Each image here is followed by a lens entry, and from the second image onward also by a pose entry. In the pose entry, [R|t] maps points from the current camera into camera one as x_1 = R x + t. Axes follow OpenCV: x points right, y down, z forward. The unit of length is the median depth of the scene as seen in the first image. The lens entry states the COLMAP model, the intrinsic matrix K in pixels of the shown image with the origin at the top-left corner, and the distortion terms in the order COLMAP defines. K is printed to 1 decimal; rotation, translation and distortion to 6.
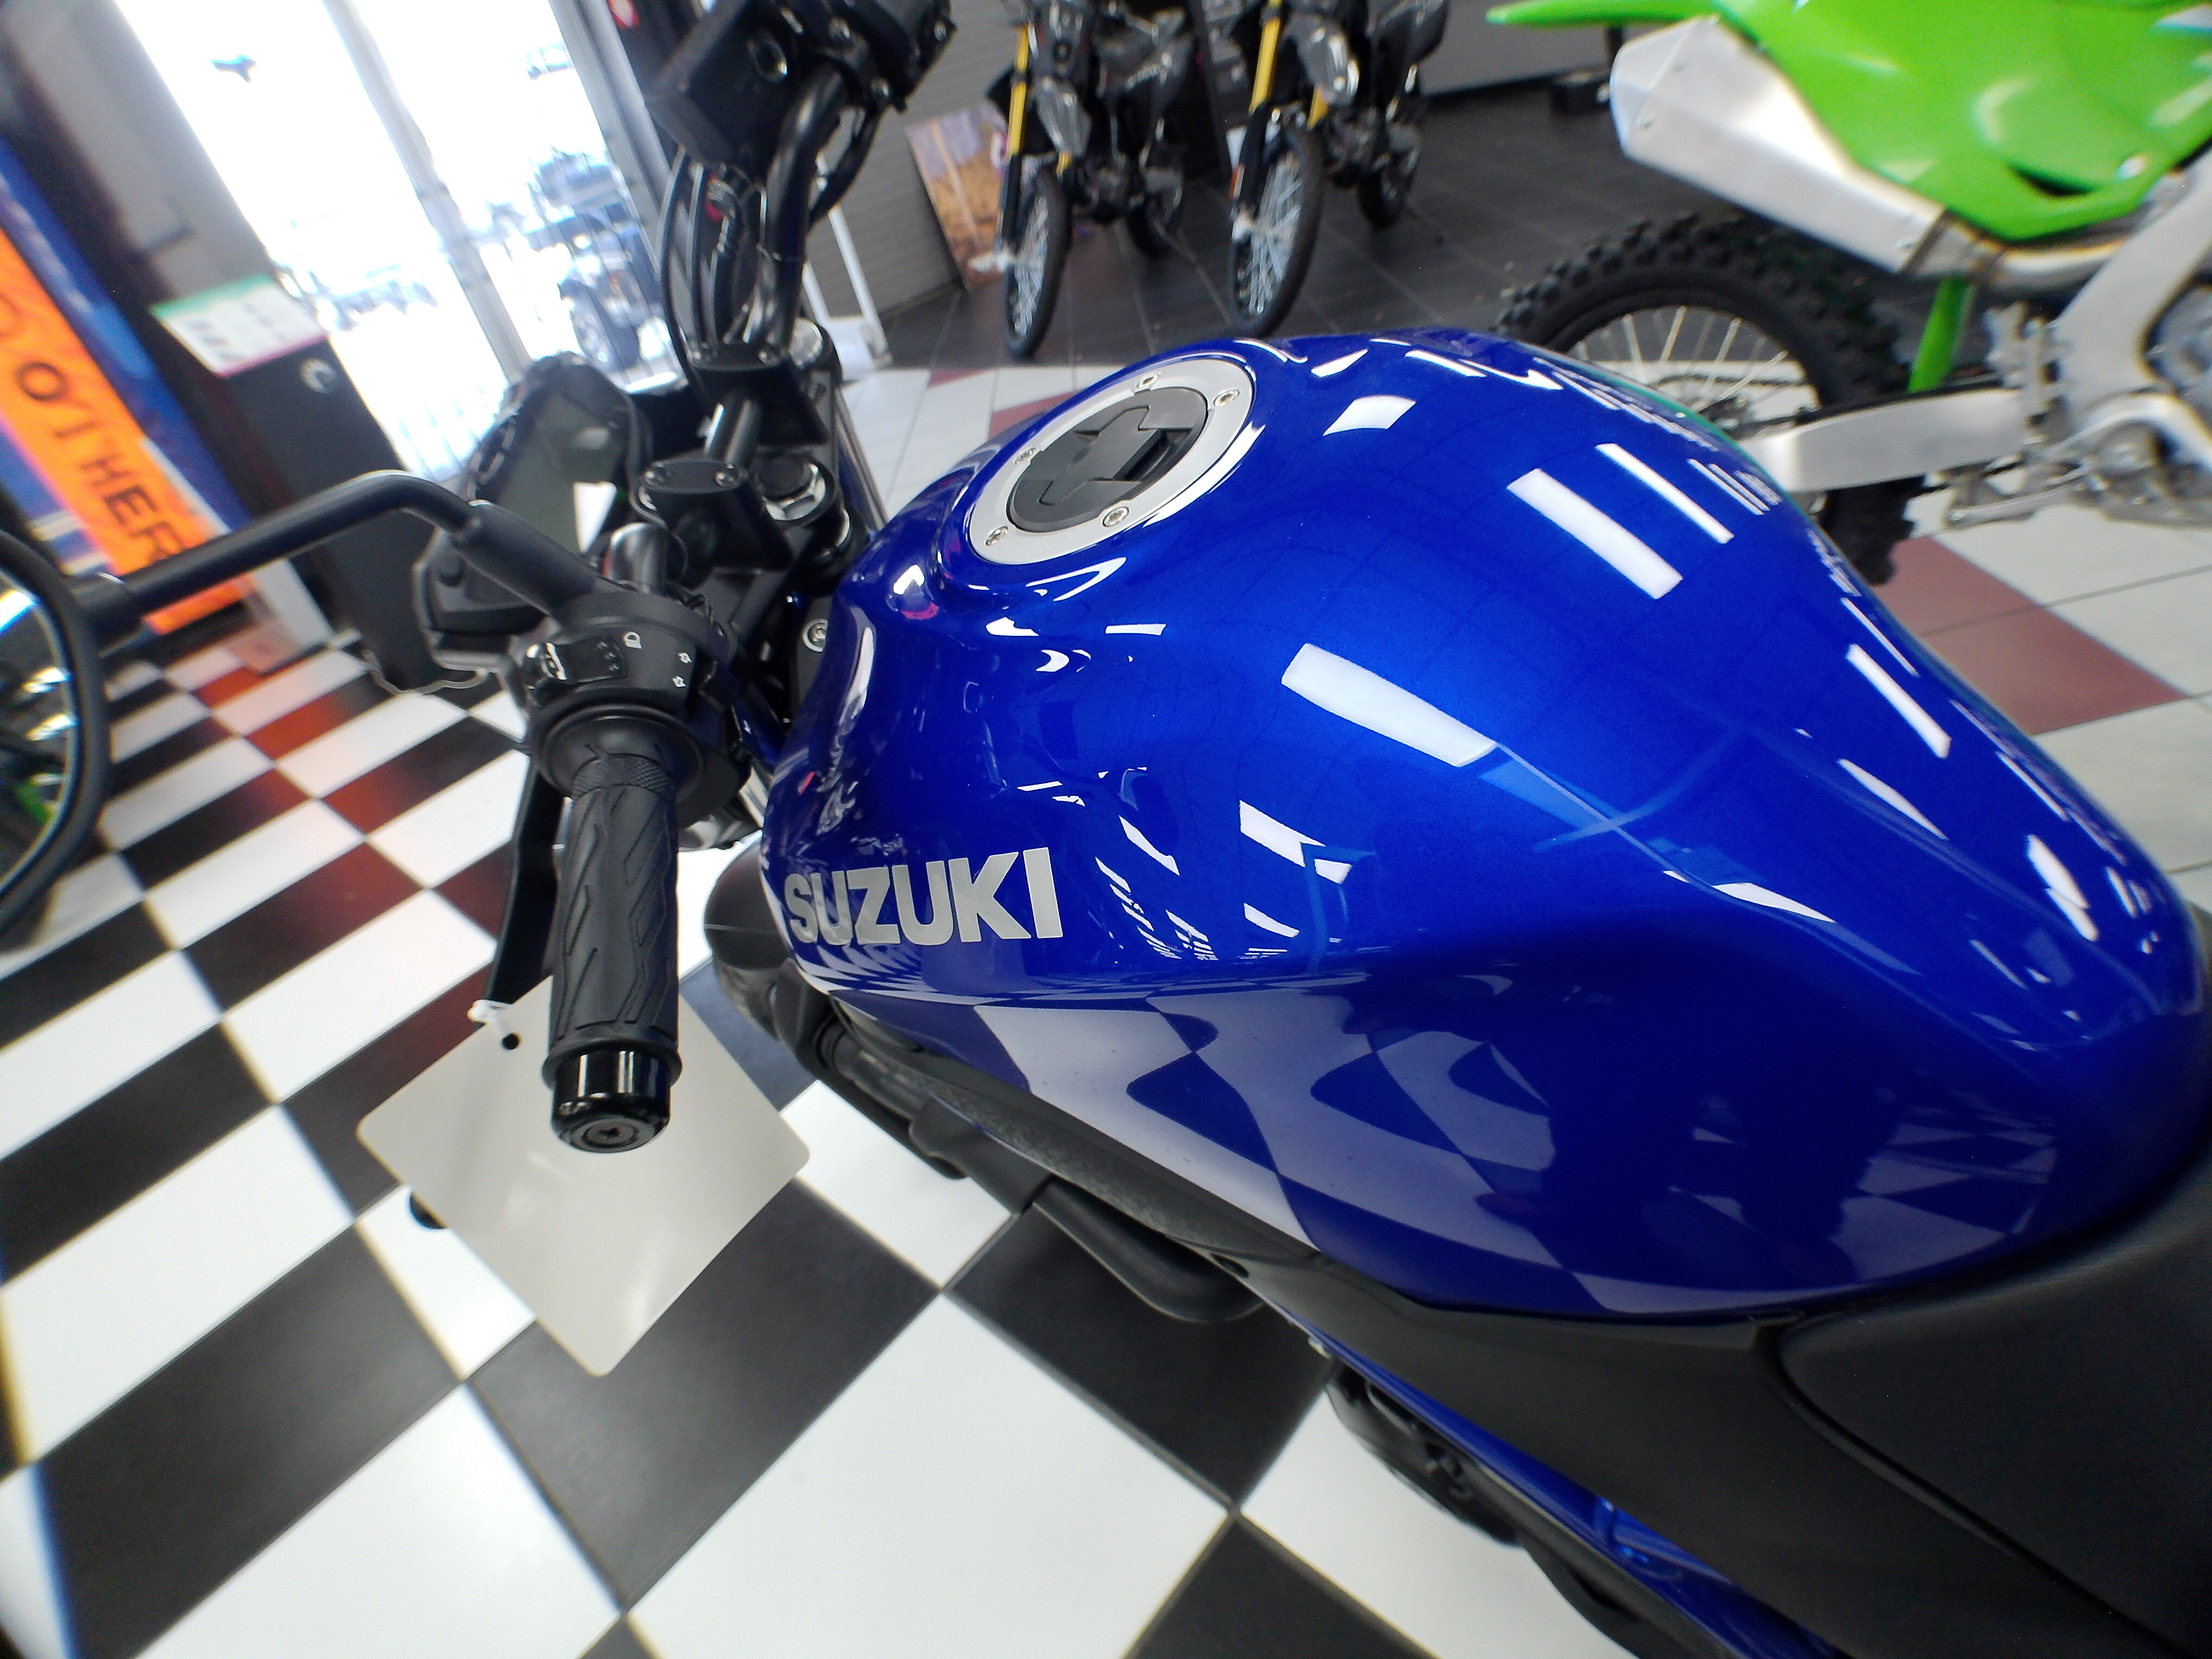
lens RADIAL K [[1195.4, 0, 1114.6], [0, 1195.4, 785.7], [0, 0, 1]] dist [-0.065215, 0.024155]
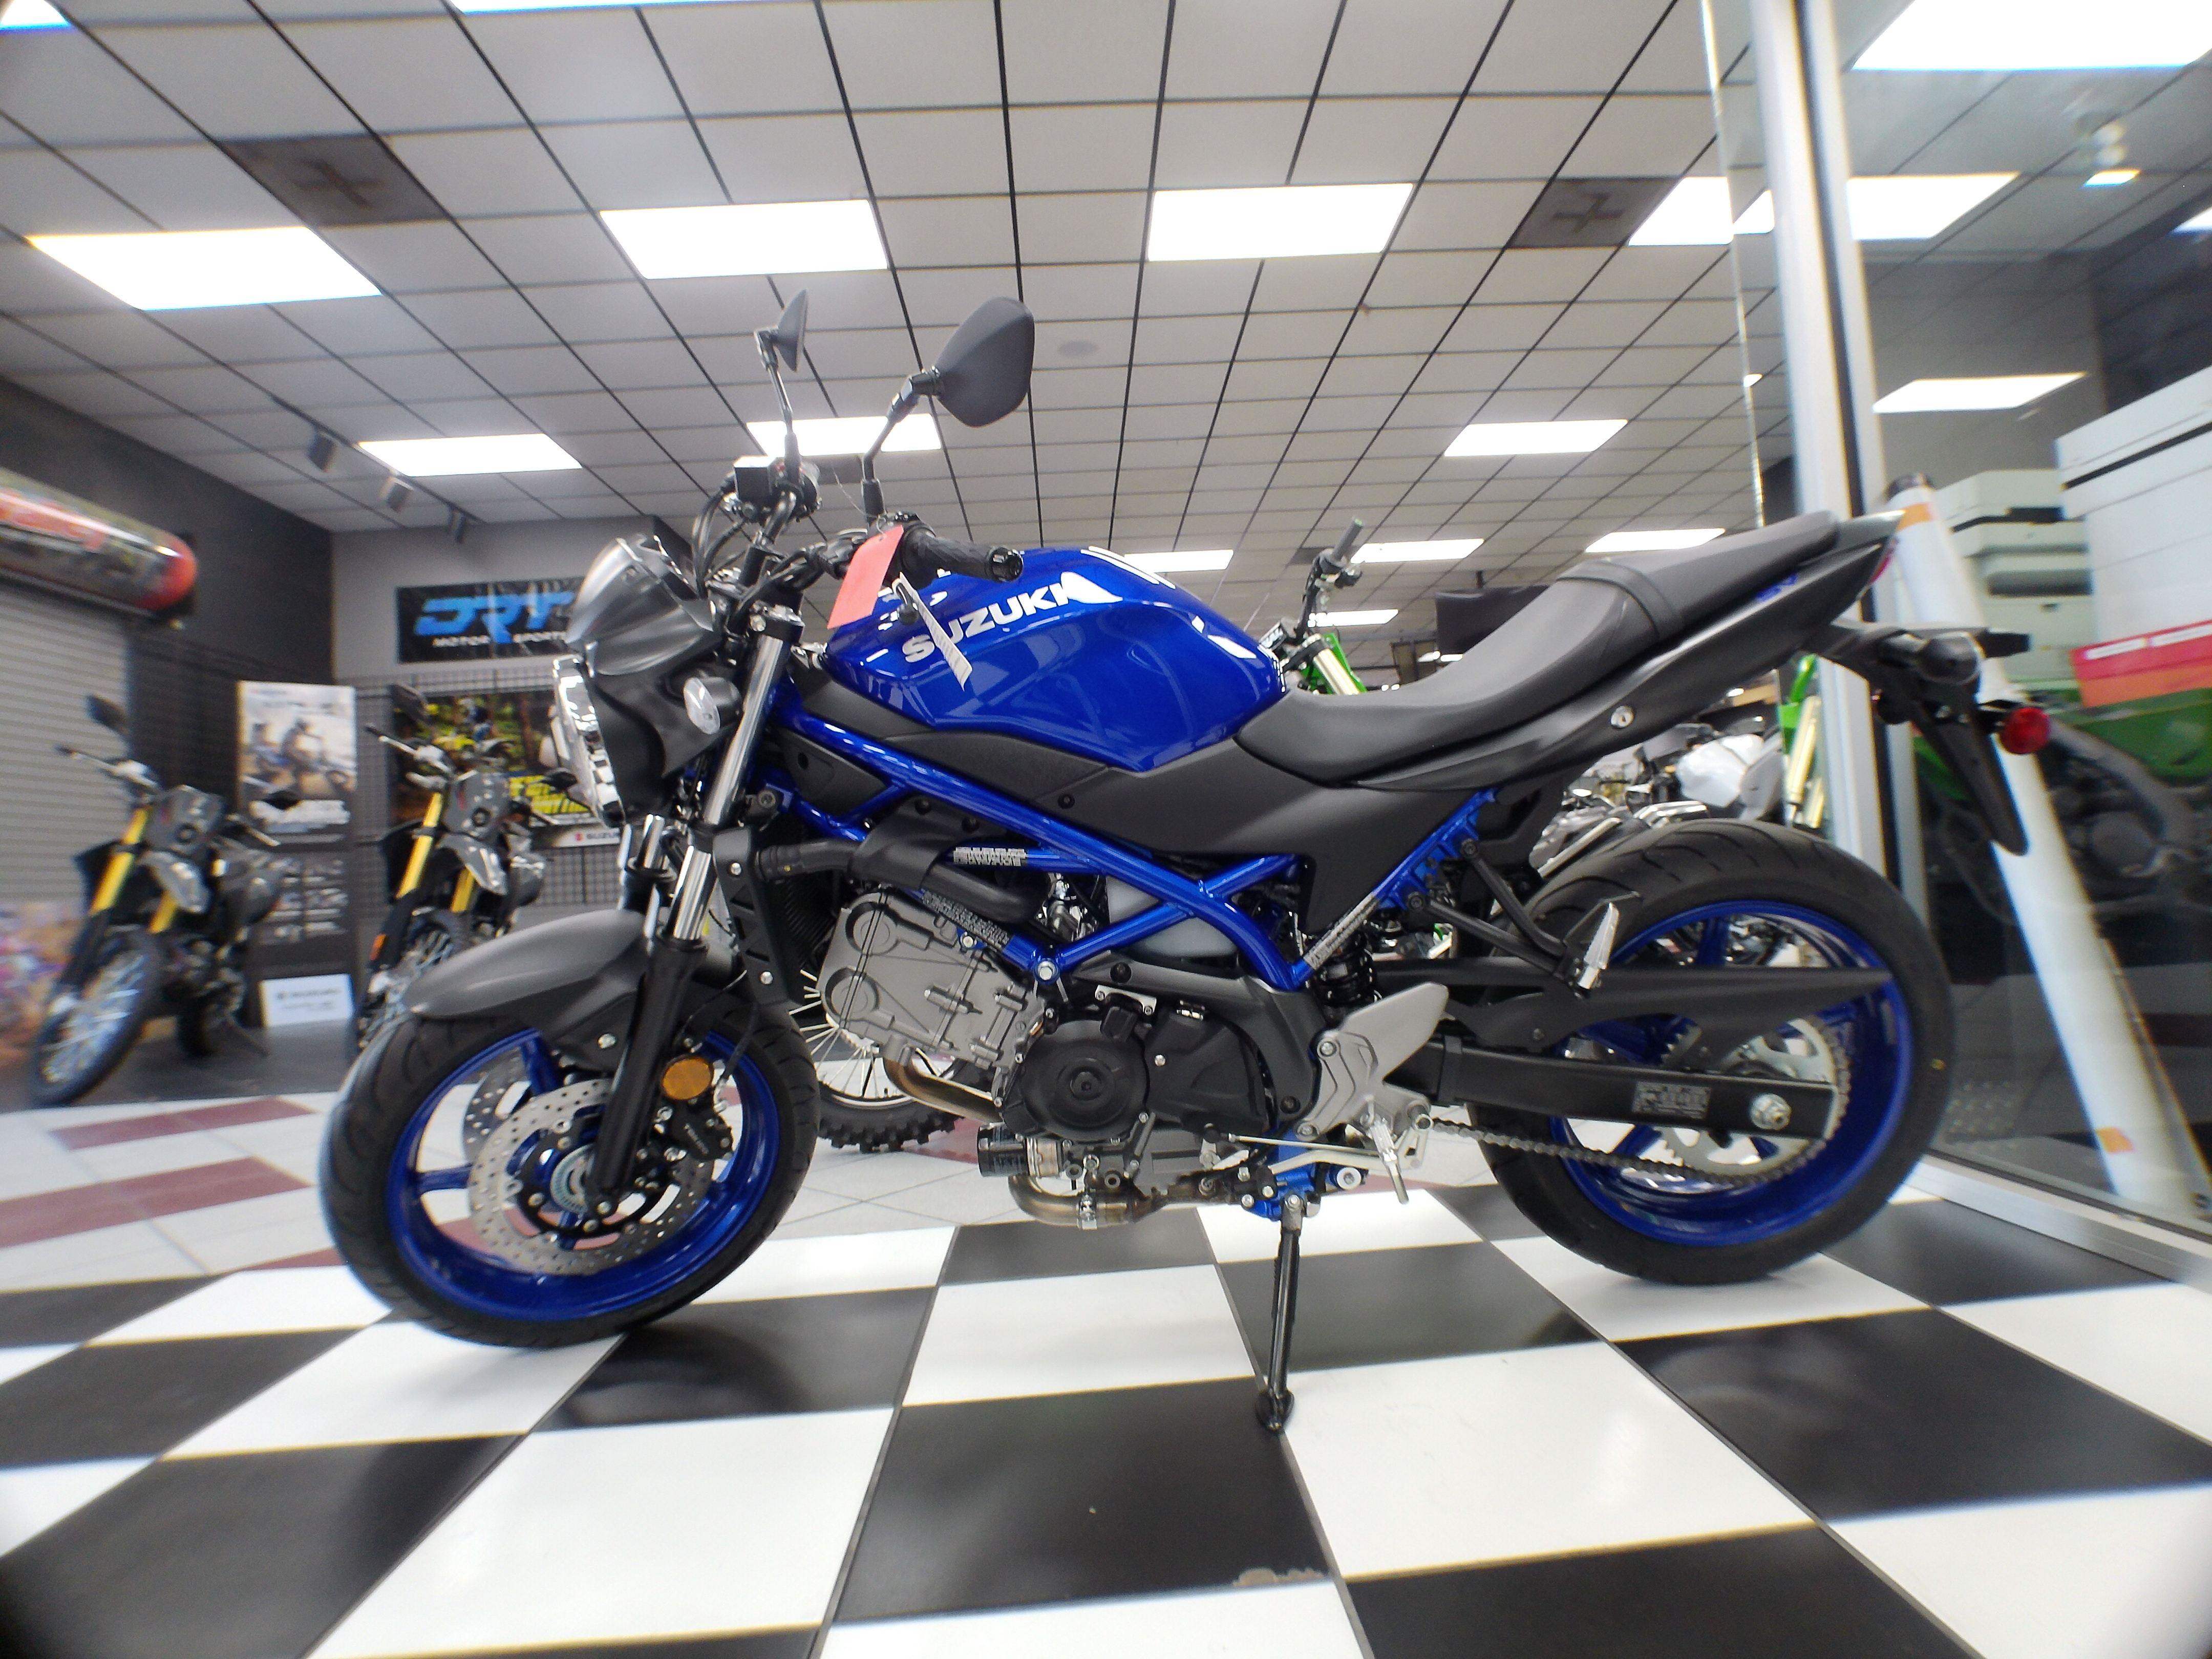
lens RADIAL K [[1200.6, 0, 1106.0], [0, 1200.6, 821.5], [0, 0, 1]] dist [-0.041532, 0.008705]
pose [[0.700729, 0.239986, 0.671852, -0.196870], [0.292902, 0.761923, -0.577651, 0.242734], [-0.650528, 0.601564, 0.463610, -0.033031]]
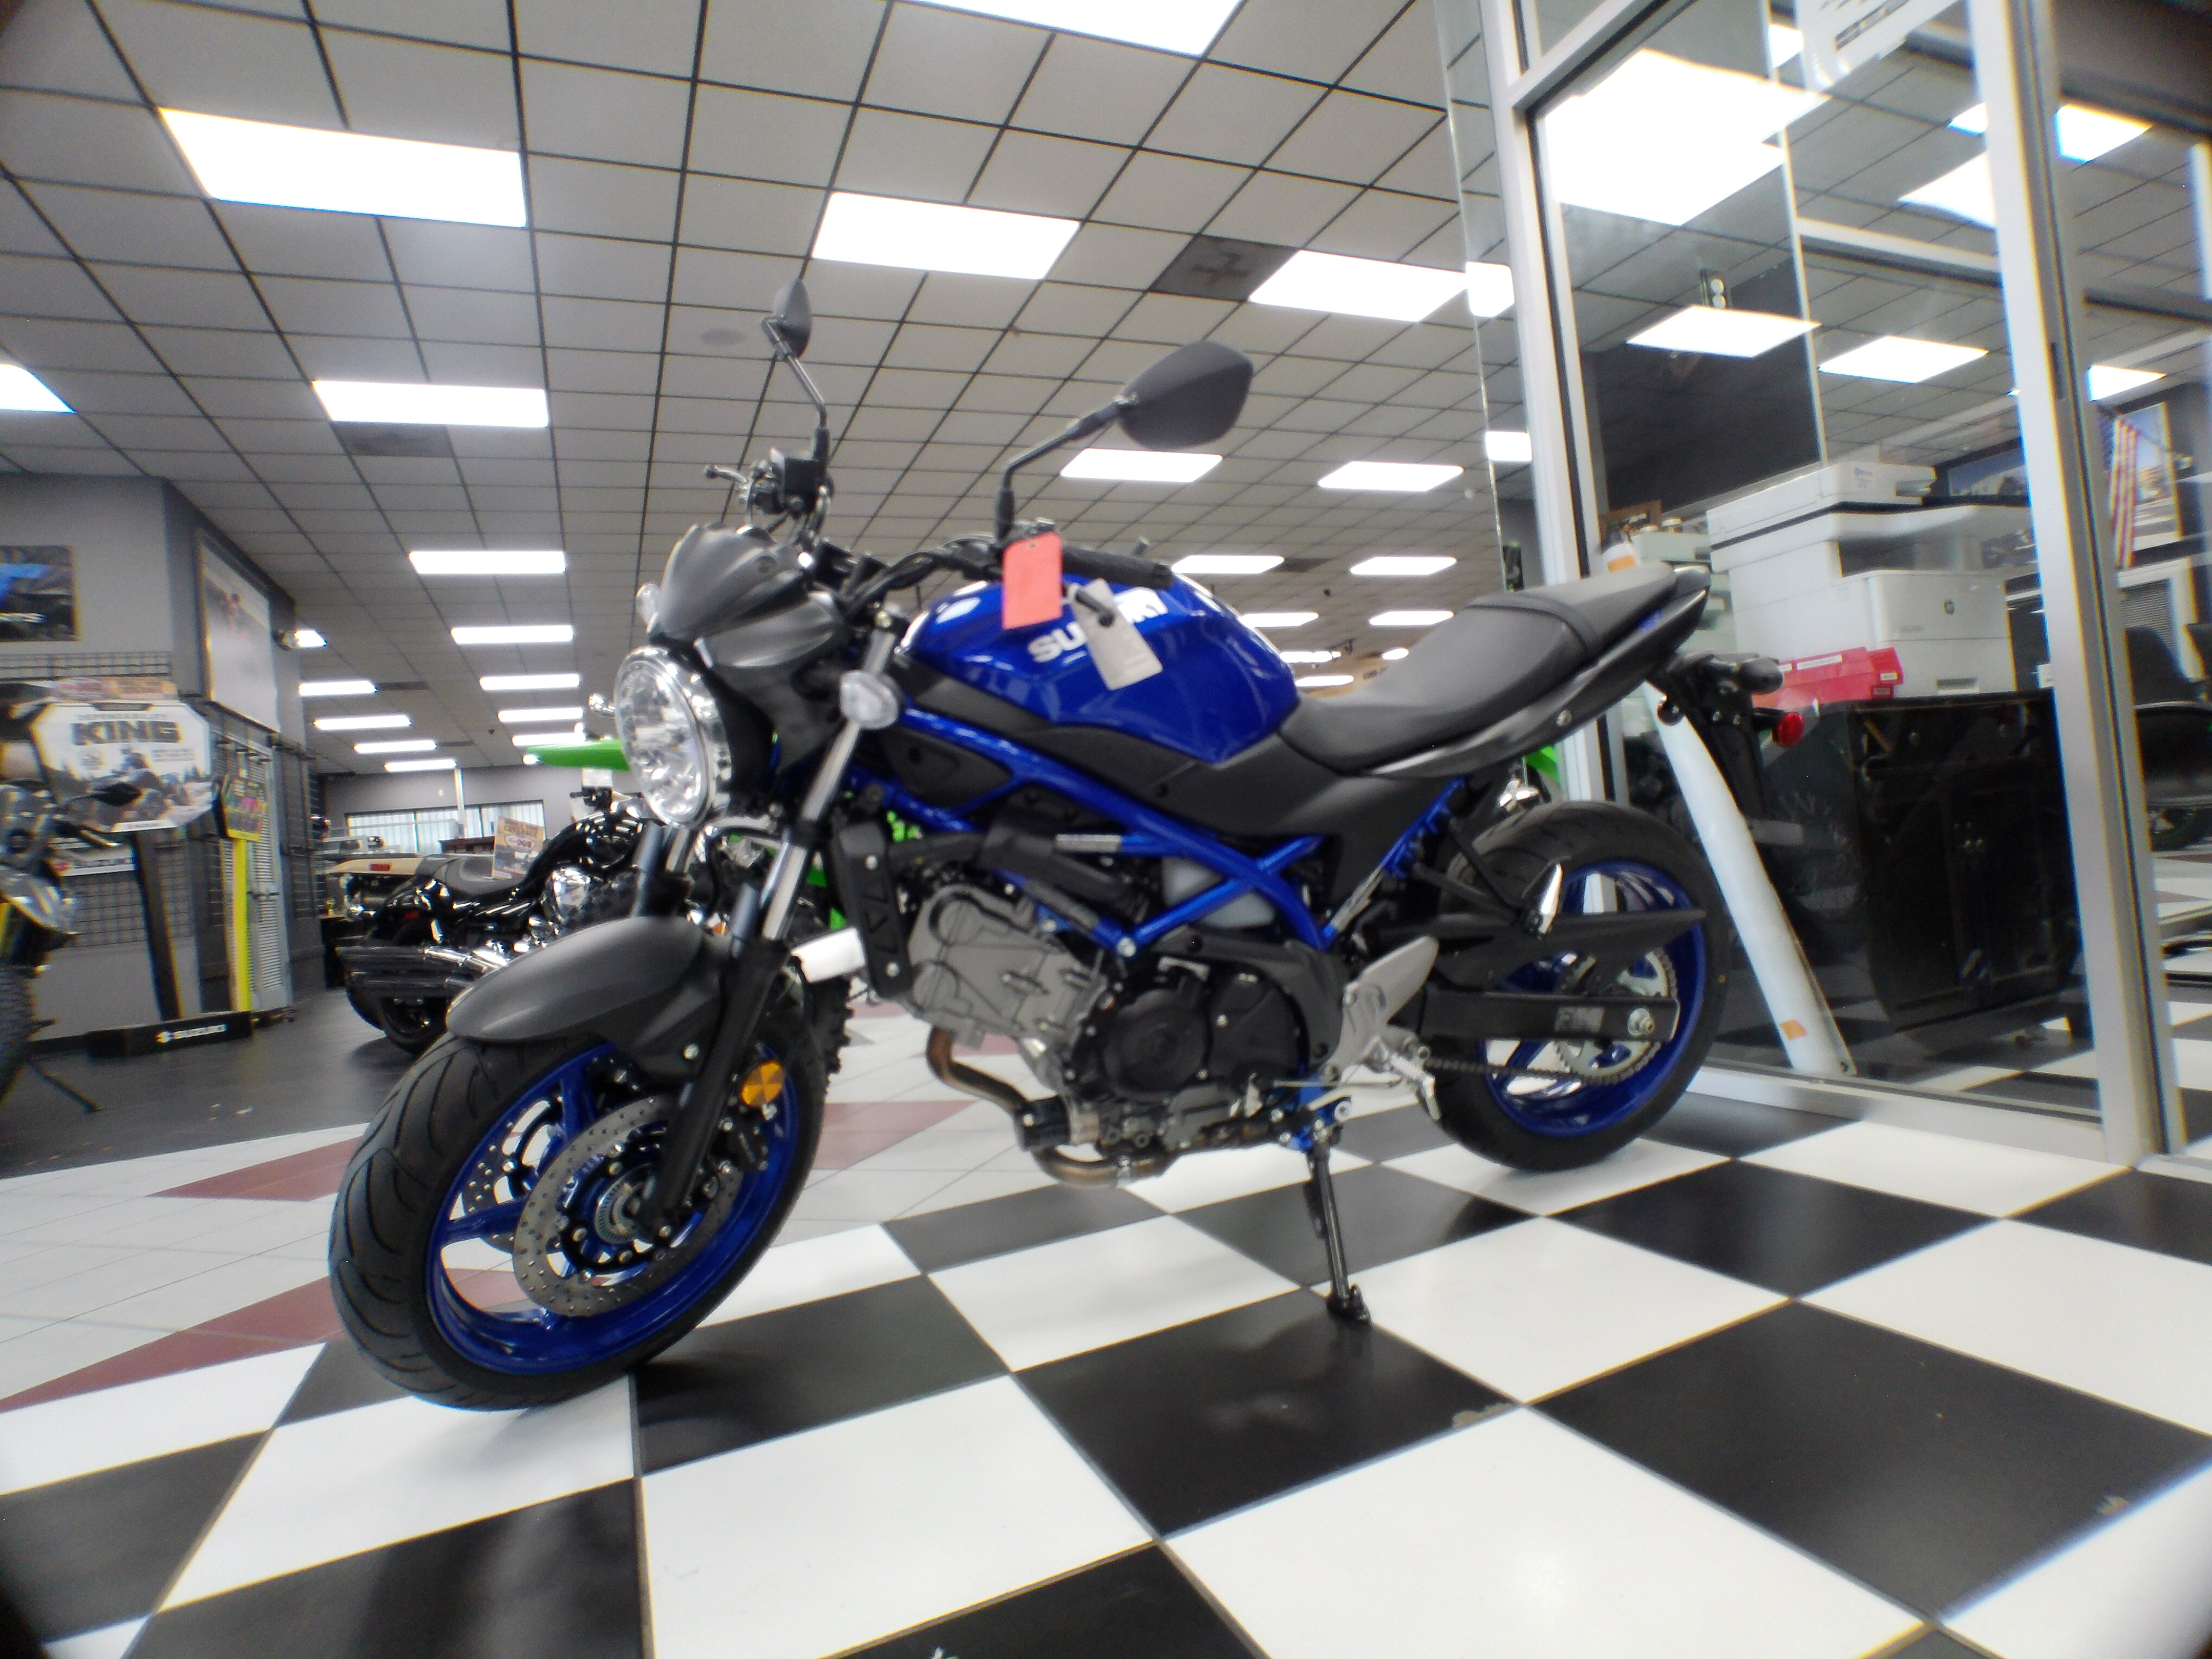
lens RADIAL K [[1200.6, 0, 1106.0], [0, 1200.6, 821.5], [0, 0, 1]] dist [-0.041532, 0.008705]
pose [[0.414469, 0.230296, 0.880443, -0.307636], [0.502041, 0.749065, -0.432268, 0.201693], [-0.759059, 0.621180, 0.194846, 0.069036]]
